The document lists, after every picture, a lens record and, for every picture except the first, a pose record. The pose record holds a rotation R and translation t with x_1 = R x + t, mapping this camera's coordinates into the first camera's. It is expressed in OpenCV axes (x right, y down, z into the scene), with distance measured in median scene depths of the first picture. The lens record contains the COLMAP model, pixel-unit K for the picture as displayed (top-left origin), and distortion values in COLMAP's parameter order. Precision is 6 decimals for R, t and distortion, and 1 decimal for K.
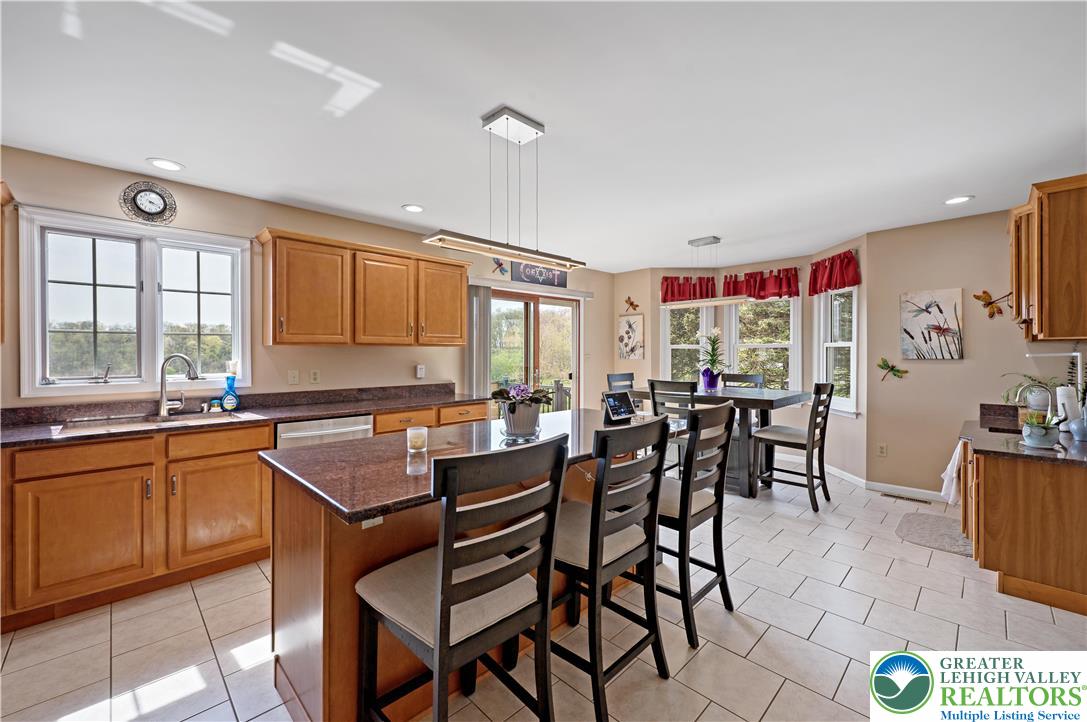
lens RADIAL K [[434.3, 0, 550.1], [0, 434.3, 356.5], [0, 0, 1]] dist [0.001052, 0.000229]
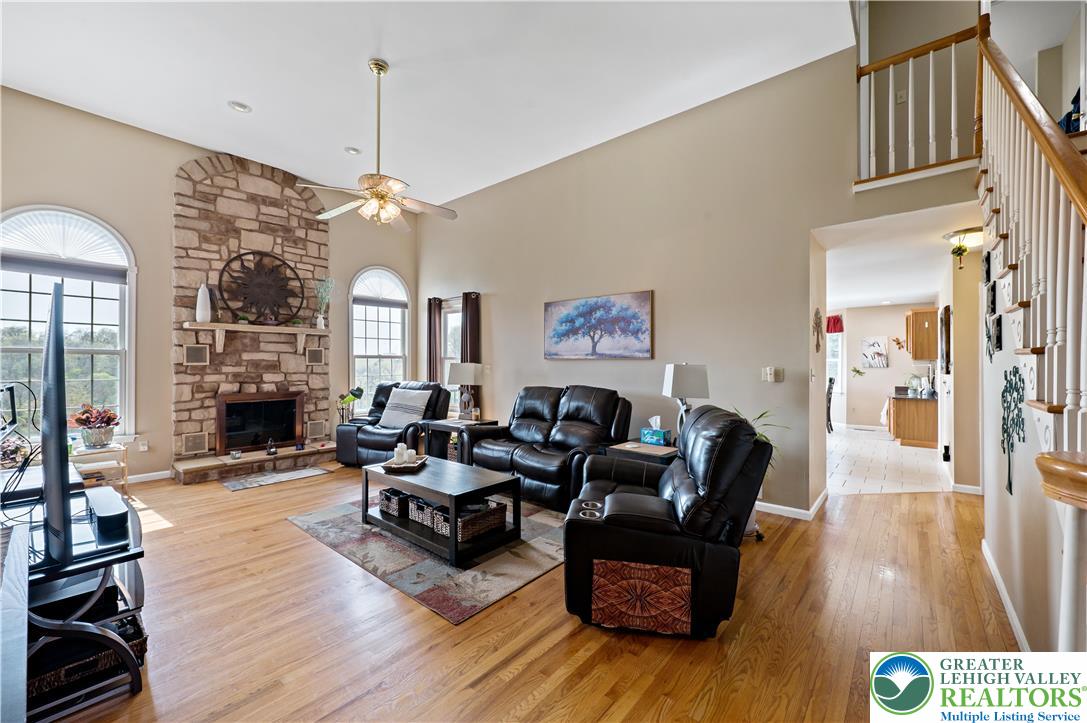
lens RADIAL K [[434.3, 0, 549.5], [0, 434.3, 363.5], [0, 0, 1]] dist [0.001052, 0.000229]
pose [[0.994717, 0.002107, 0.102631, -0.771166], [-0.000695, 0.999905, -0.013796, 0.014616], [-0.102650, 0.013651, 0.994624, -0.797237]]
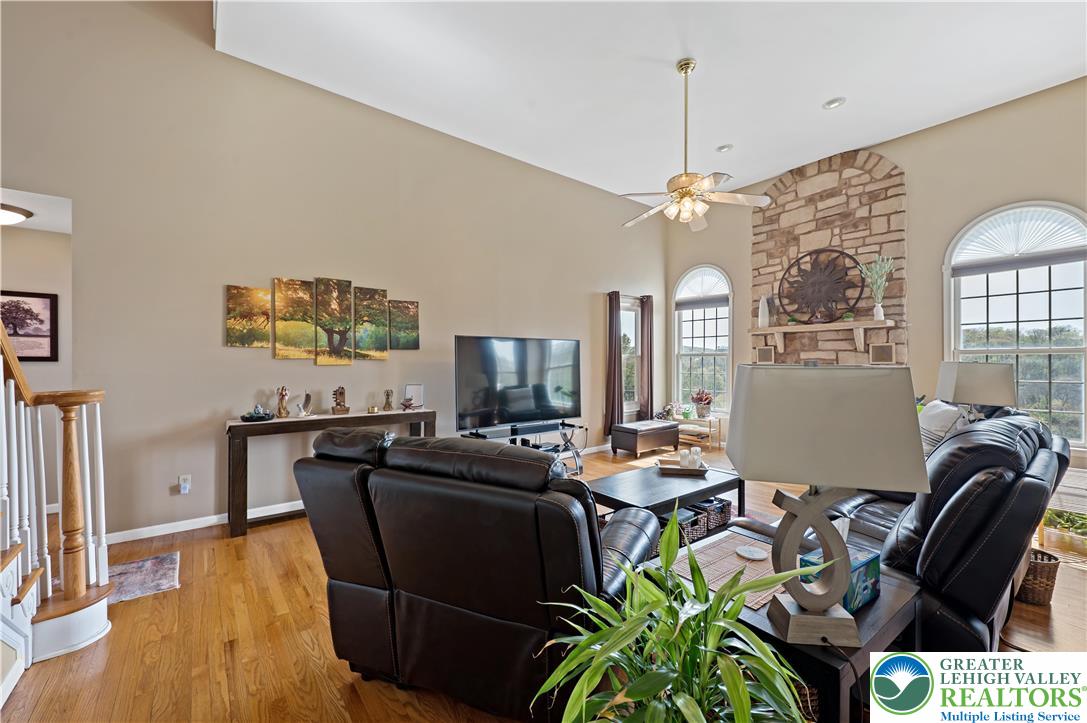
lens RADIAL K [[434.3, 0, 541.7], [0, 434.3, 362.5], [0, 0, 1]] dist [0.001052, 0.000229]
pose [[-0.112966, 0.001095, -0.993598, 0.412597], [-0.011471, 0.999931, 0.002406, -0.004894], [0.993533, 0.011670, -0.112946, 0.503284]]
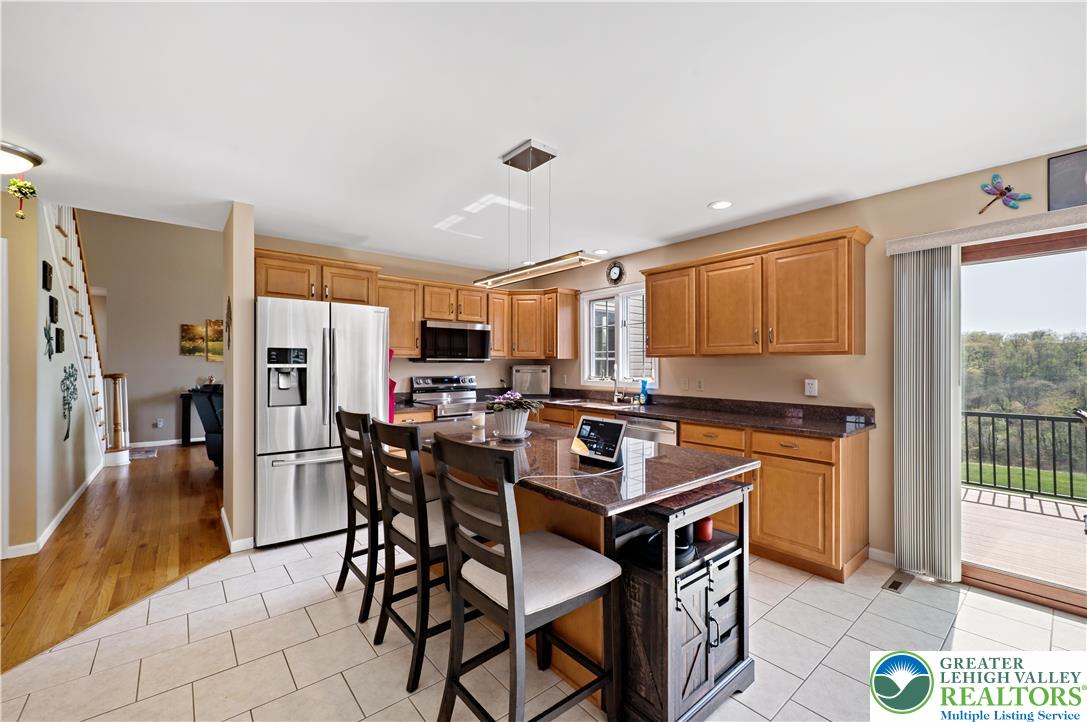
lens RADIAL K [[434.3, 0, 544.6], [0, 434.3, 362.0], [0, 0, 1]] dist [0.001052, 0.000229]
pose [[-0.081907, -0.003701, -0.996633, 0.766097], [-0.009363, 0.999952, -0.002944, -0.006553], [0.996596, 0.009091, -0.081938, 0.875684]]
